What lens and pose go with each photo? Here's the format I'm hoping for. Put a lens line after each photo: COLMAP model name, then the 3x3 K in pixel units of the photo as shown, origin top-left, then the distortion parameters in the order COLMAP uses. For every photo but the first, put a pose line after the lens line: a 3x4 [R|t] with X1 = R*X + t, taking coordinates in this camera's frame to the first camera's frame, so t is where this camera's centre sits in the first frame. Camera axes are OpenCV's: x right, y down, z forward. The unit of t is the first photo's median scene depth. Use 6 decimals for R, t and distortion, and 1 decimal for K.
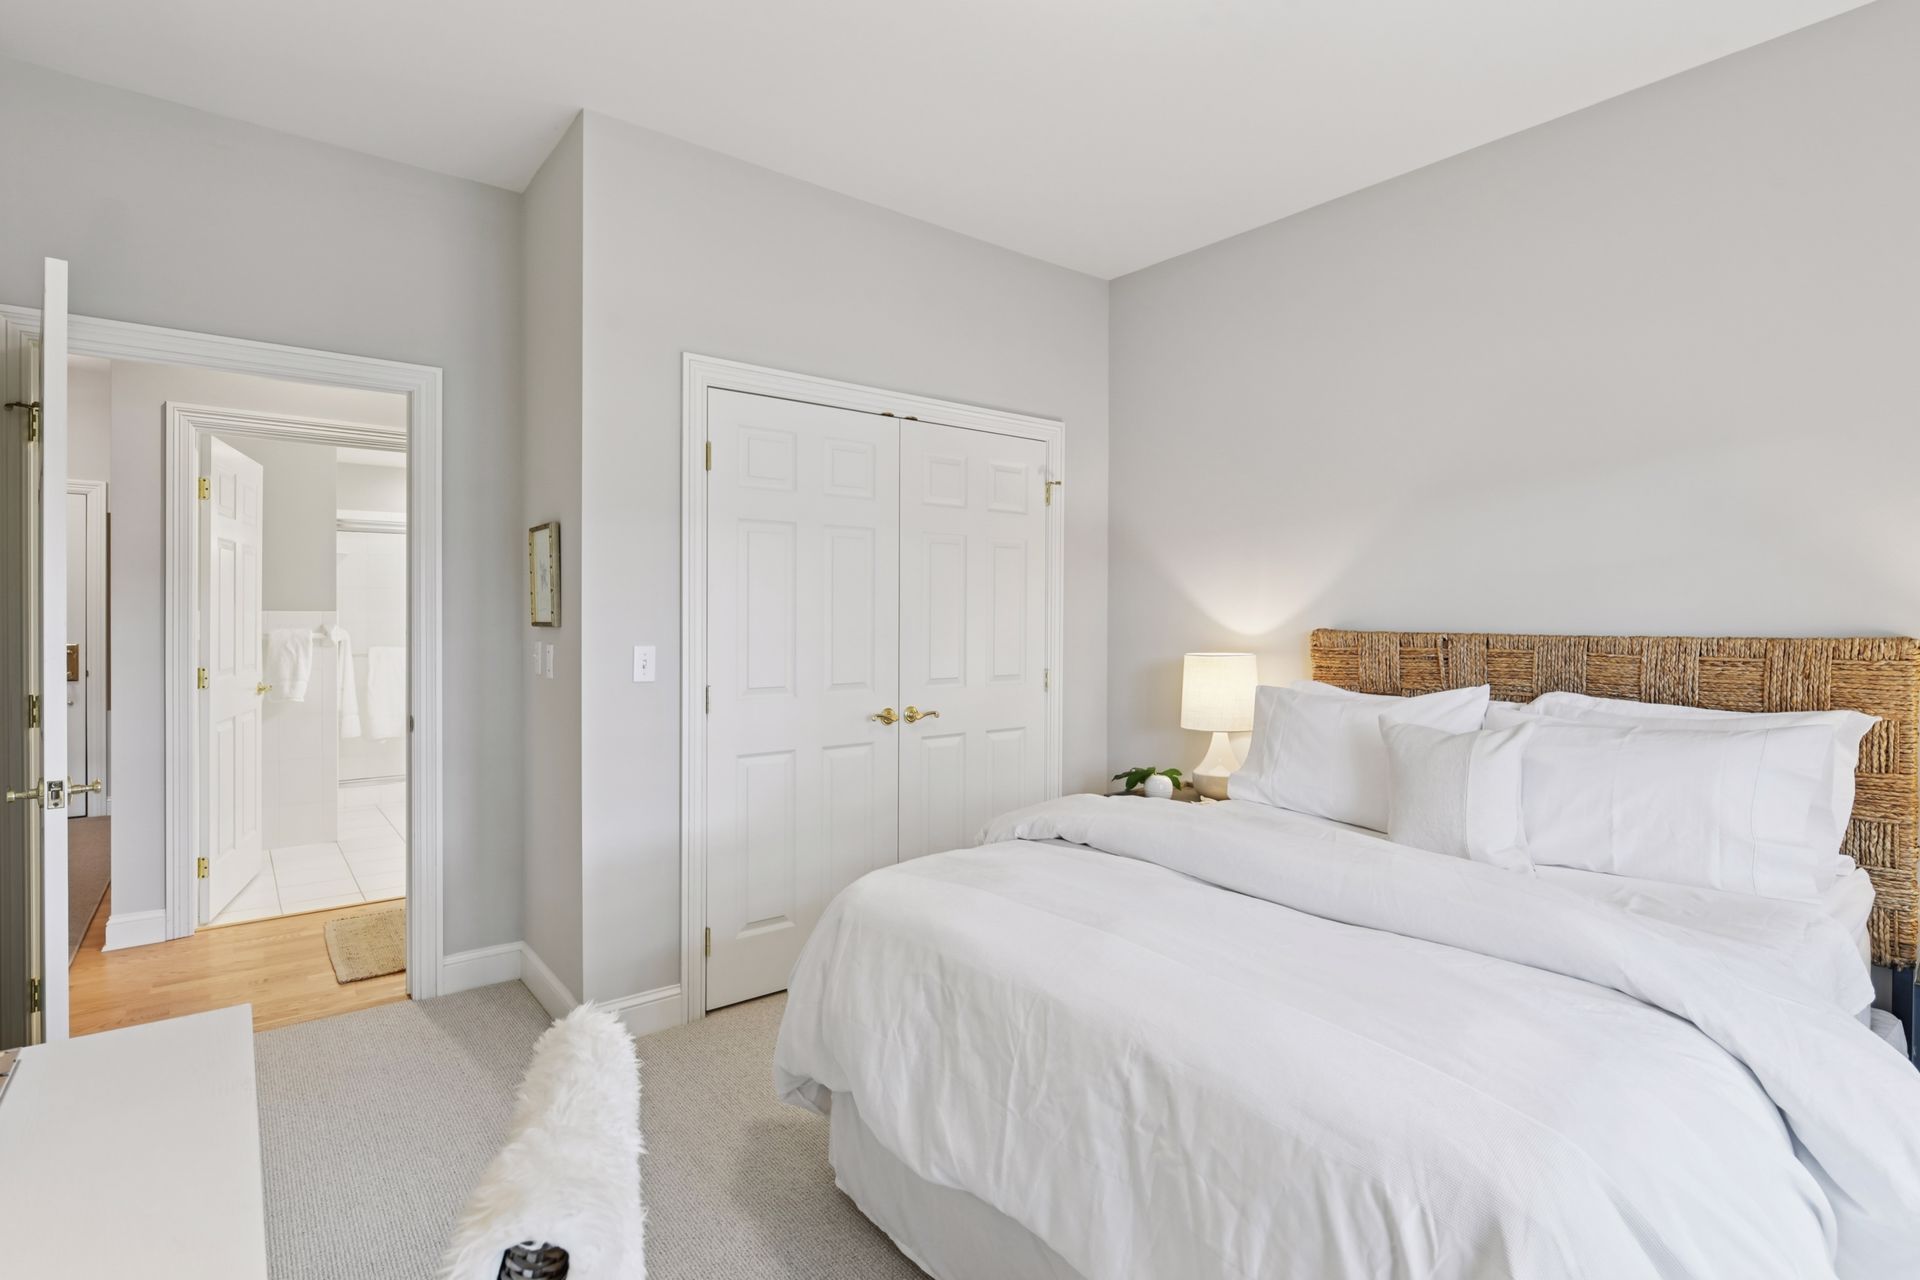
lens RADIAL K [[921.6, 0, 969.6], [0, 921.6, 624.1], [0, 0, 1]] dist [-0.005142, 0.000010]
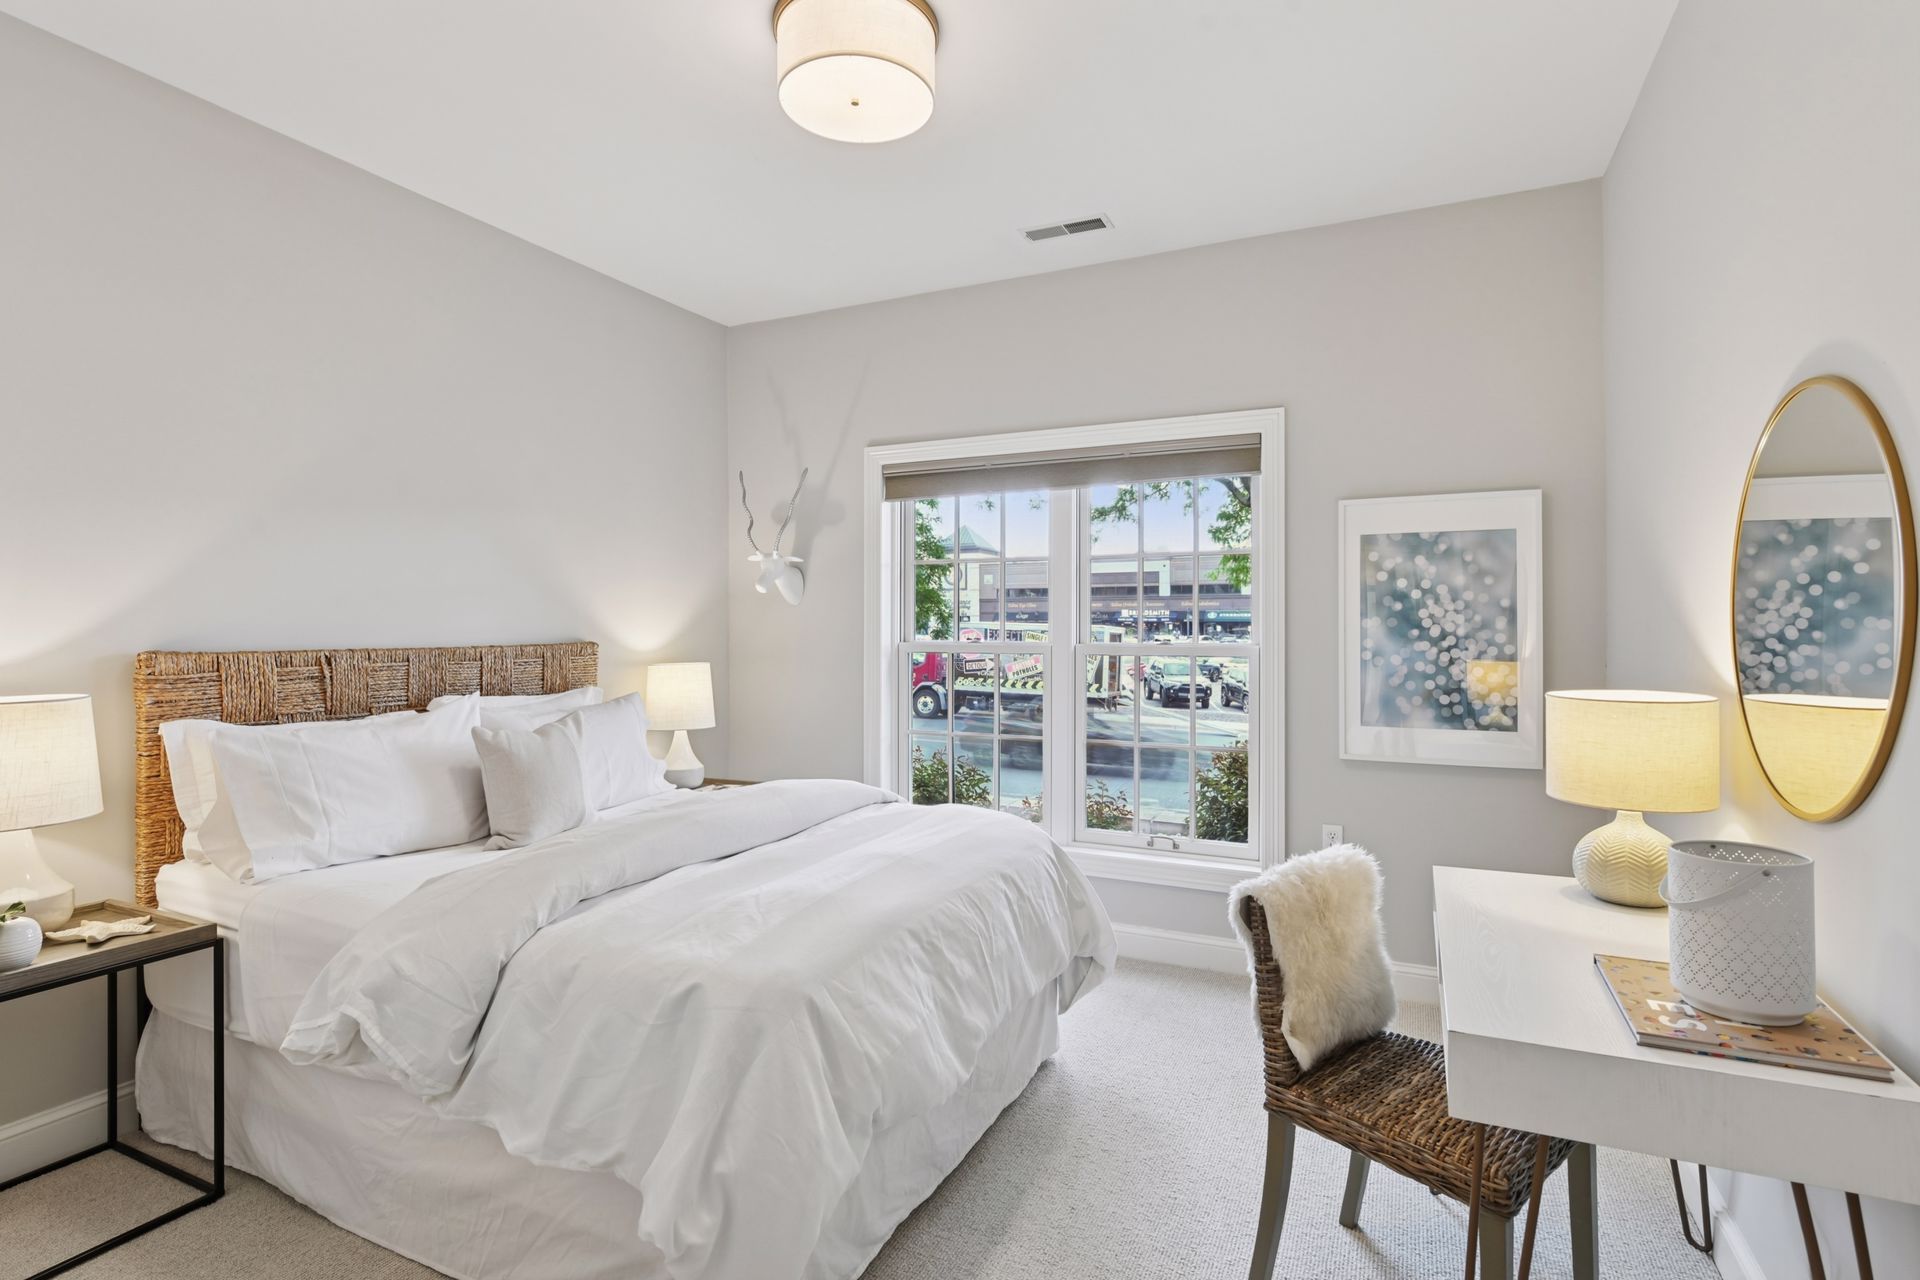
lens RADIAL K [[921.6, 0, 969.6], [0, 921.6, 624.1], [0, 0, 1]] dist [-0.005142, 0.000010]
pose [[-0.422766, -0.002443, 0.906236, -0.629124], [0.008388, 0.999943, 0.006609, -0.017668], [-0.906200, 0.010396, -0.422721, 0.799287]]
